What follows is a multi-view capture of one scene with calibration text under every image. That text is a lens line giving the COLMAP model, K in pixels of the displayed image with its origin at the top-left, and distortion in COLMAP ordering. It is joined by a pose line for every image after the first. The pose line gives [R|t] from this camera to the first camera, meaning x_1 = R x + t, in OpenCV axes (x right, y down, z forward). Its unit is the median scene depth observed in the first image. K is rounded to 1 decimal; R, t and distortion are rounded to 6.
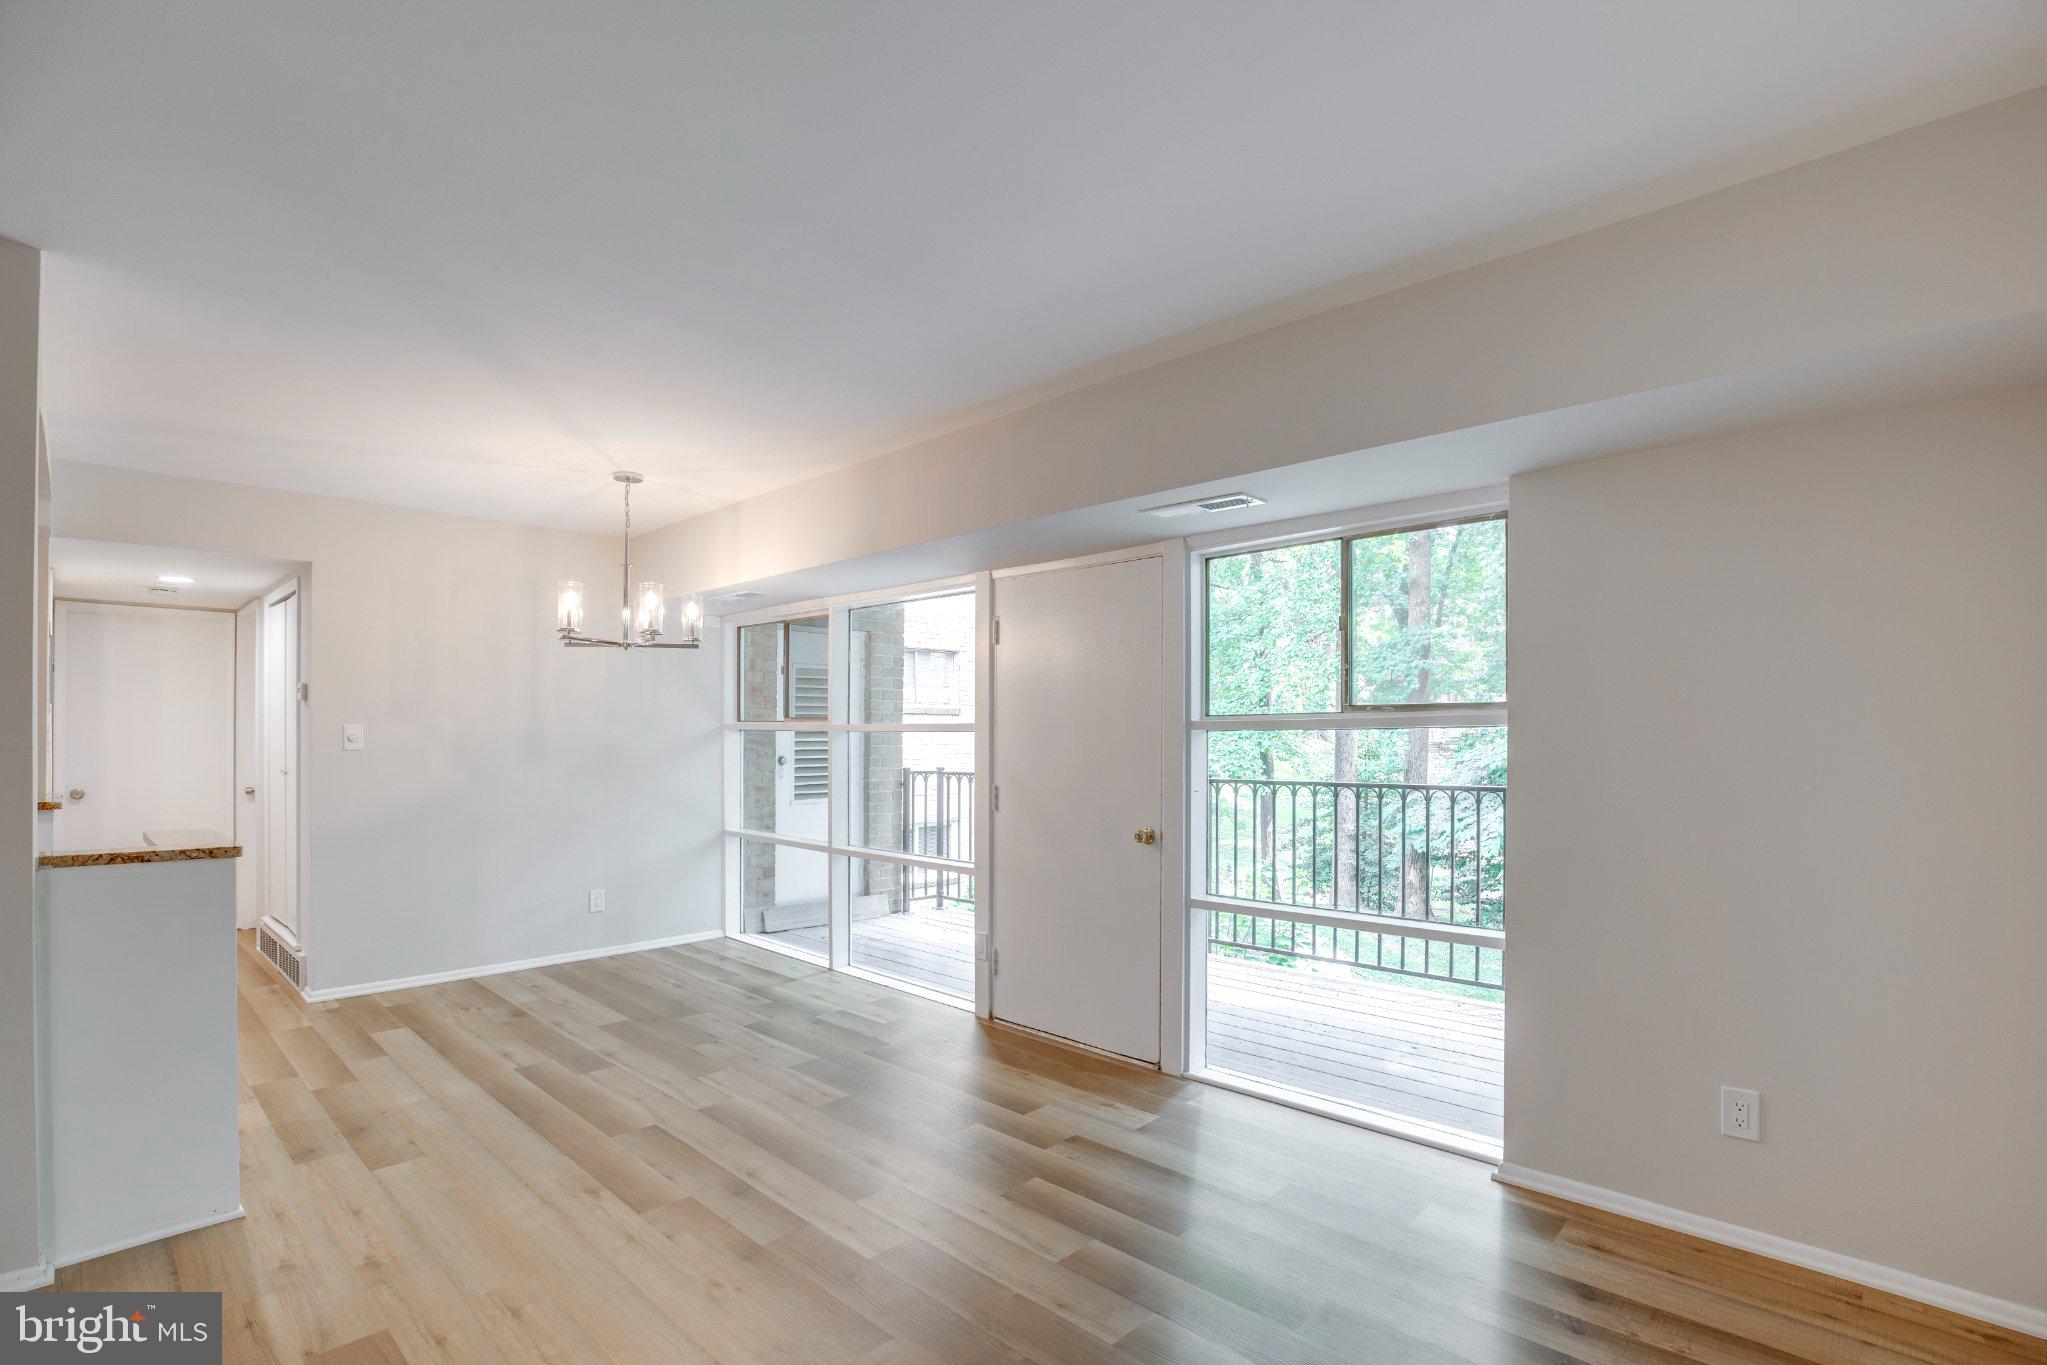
lens RADIAL K [[957.9, 0, 1028.3], [0, 957.9, 732.2], [0, 0, 1]] dist [-0.048548, 0.015264]
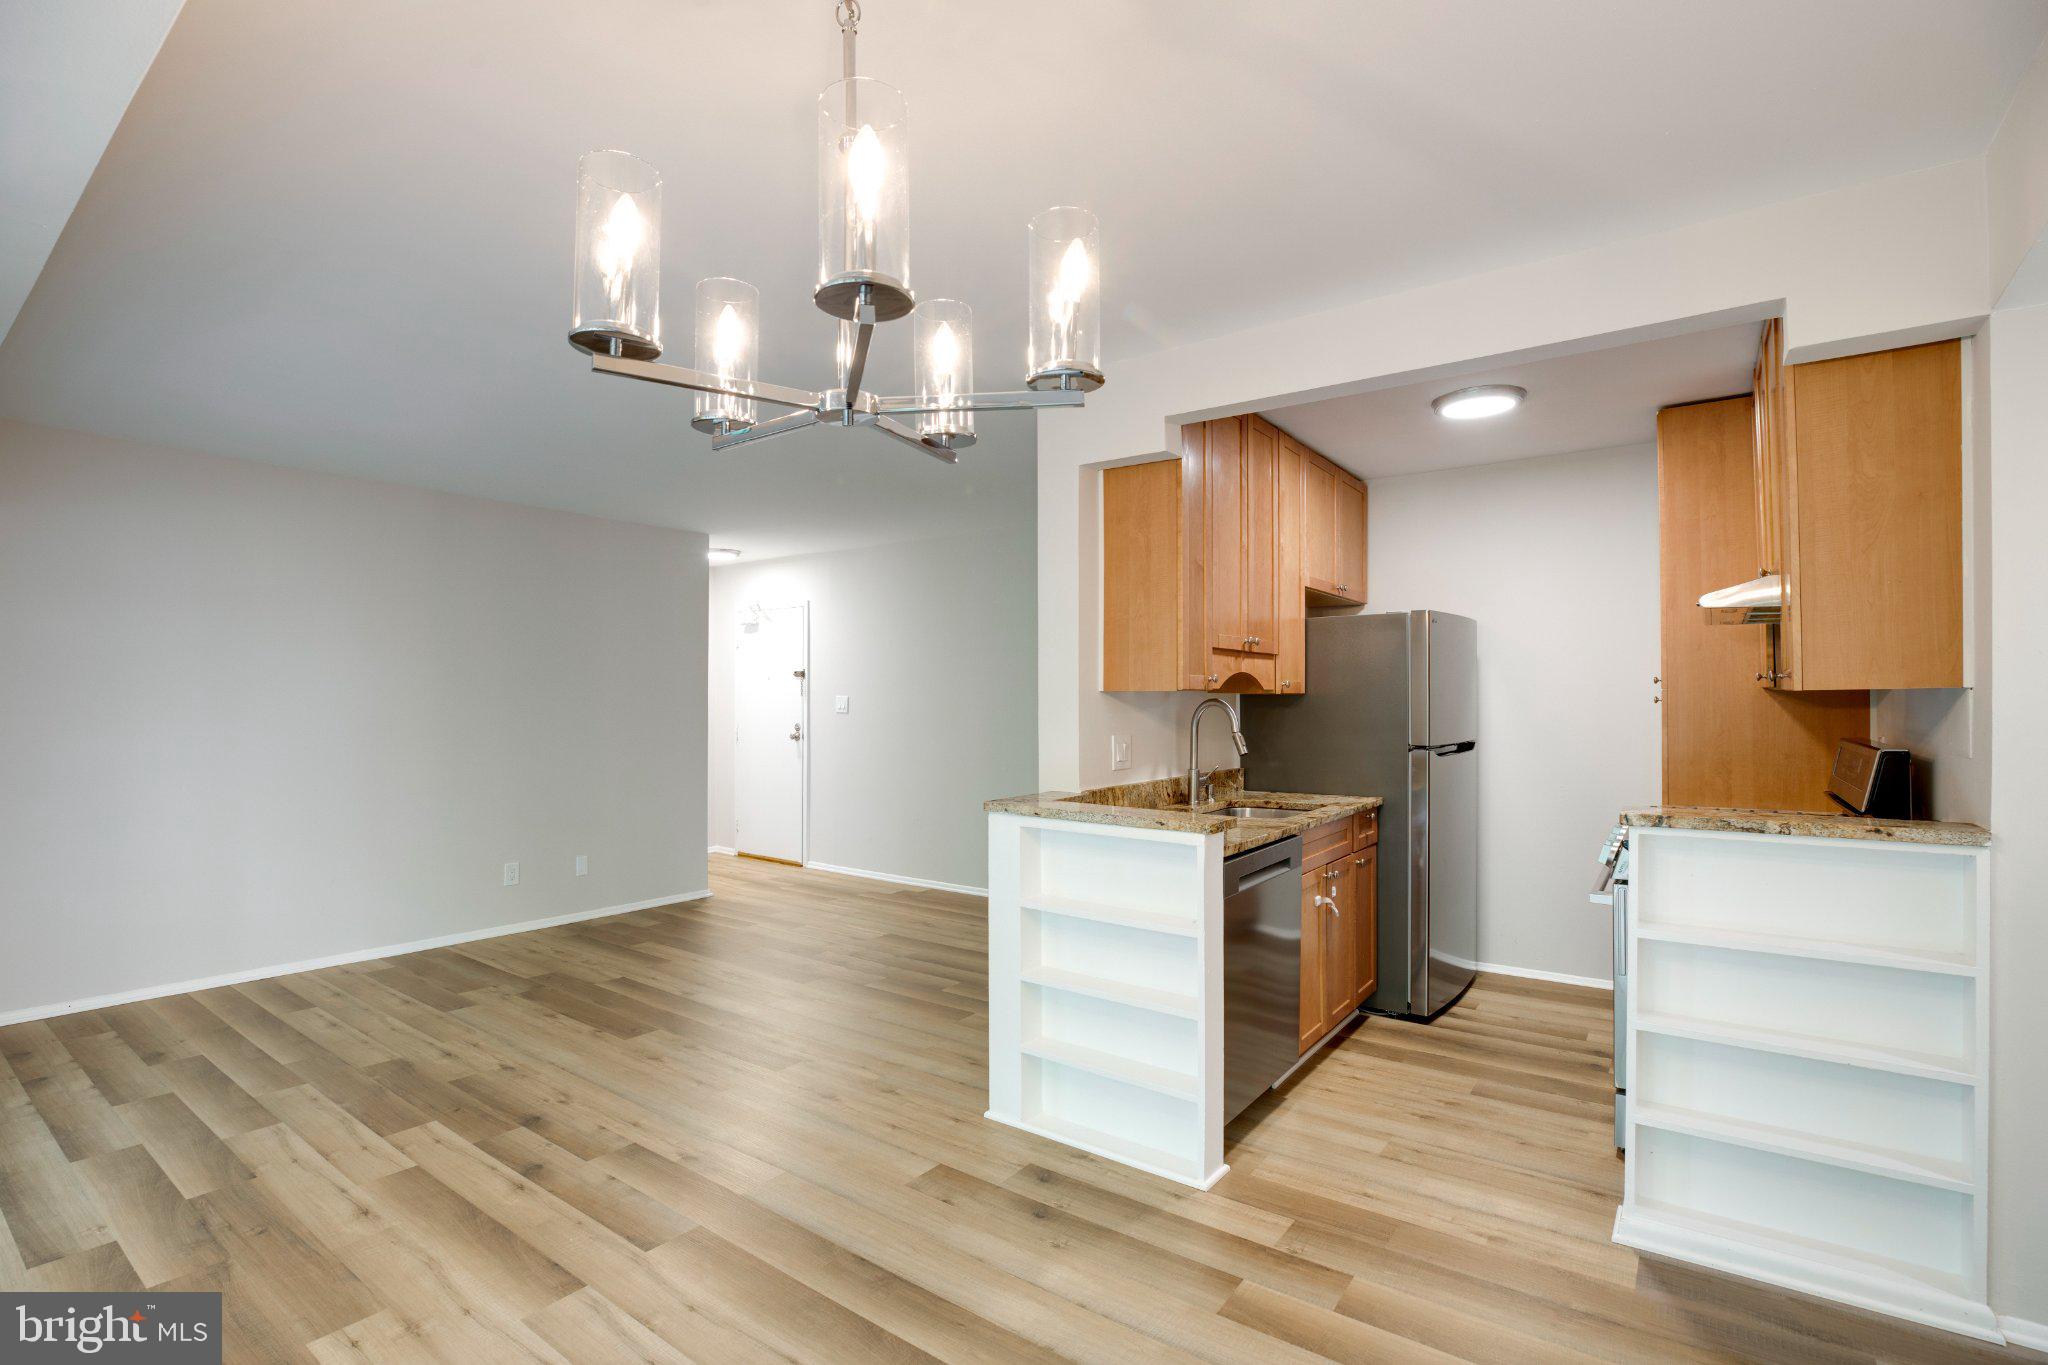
lens RADIAL K [[950.5, 0, 1029.2], [0, 950.5, 699.8], [0, 0, 1]] dist [-0.050751, 0.013604]
pose [[-0.991187, -0.002712, -0.132443, -0.433671], [-0.002268, 0.999991, -0.003507, -0.000031], [0.132452, -0.003176, -0.991184, 1.280694]]
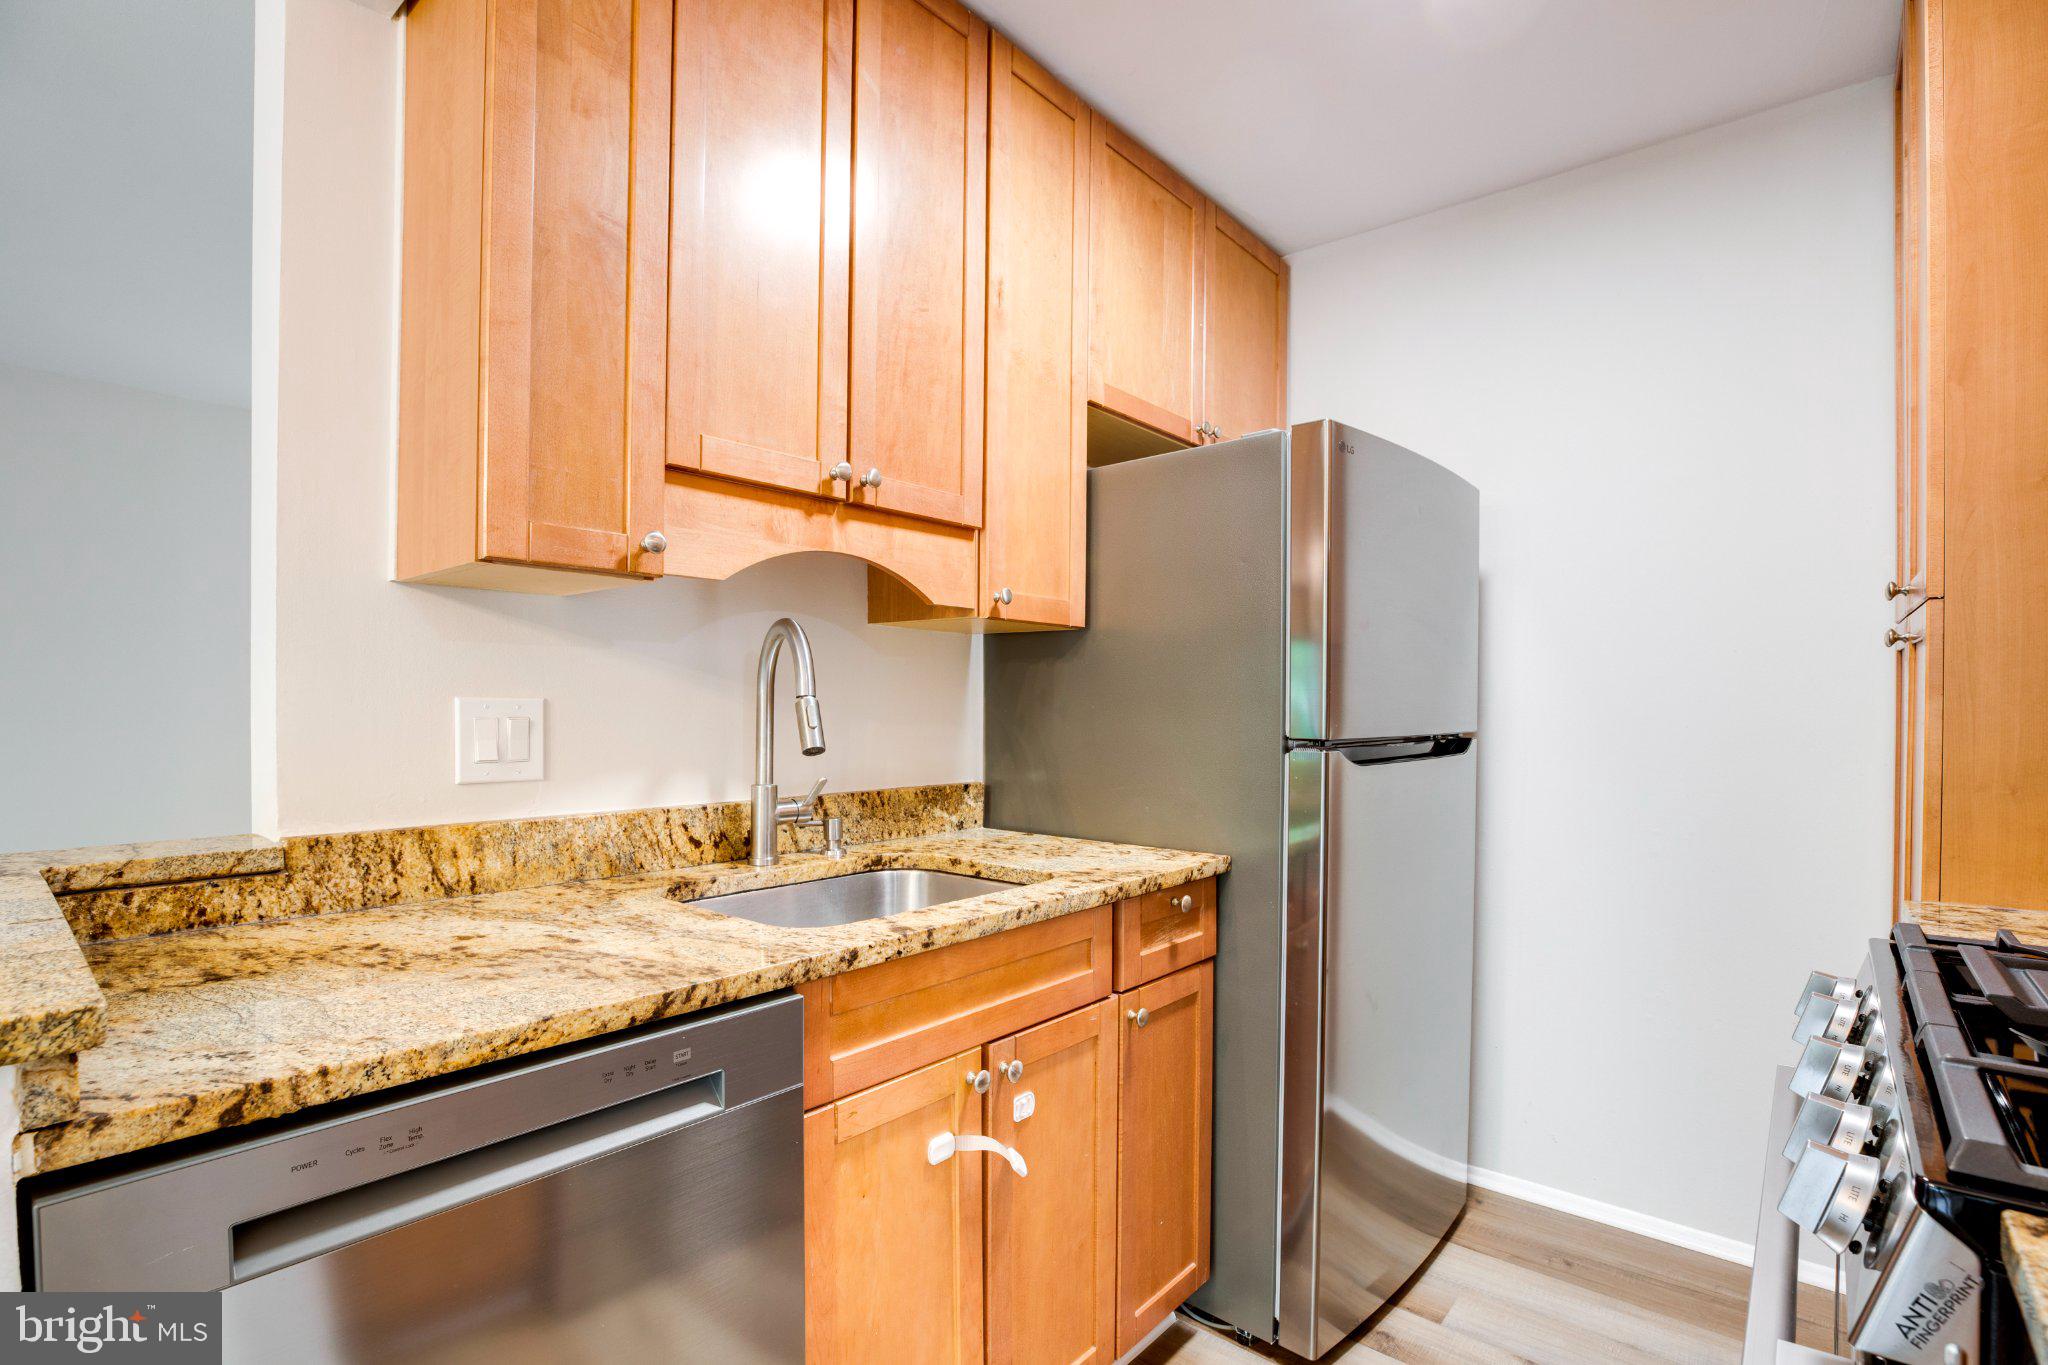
lens RADIAL K [[967.7, 0, 1012.1], [0, 967.7, 721.0], [0, 0, 1]] dist [-0.040707, 0.000862]
pose [[-0.998859, -0.010968, -0.046490, -0.779264], [-0.011616, 0.999839, 0.013696, 0.028287], [0.046332, 0.014220, -0.998825, 0.831109]]
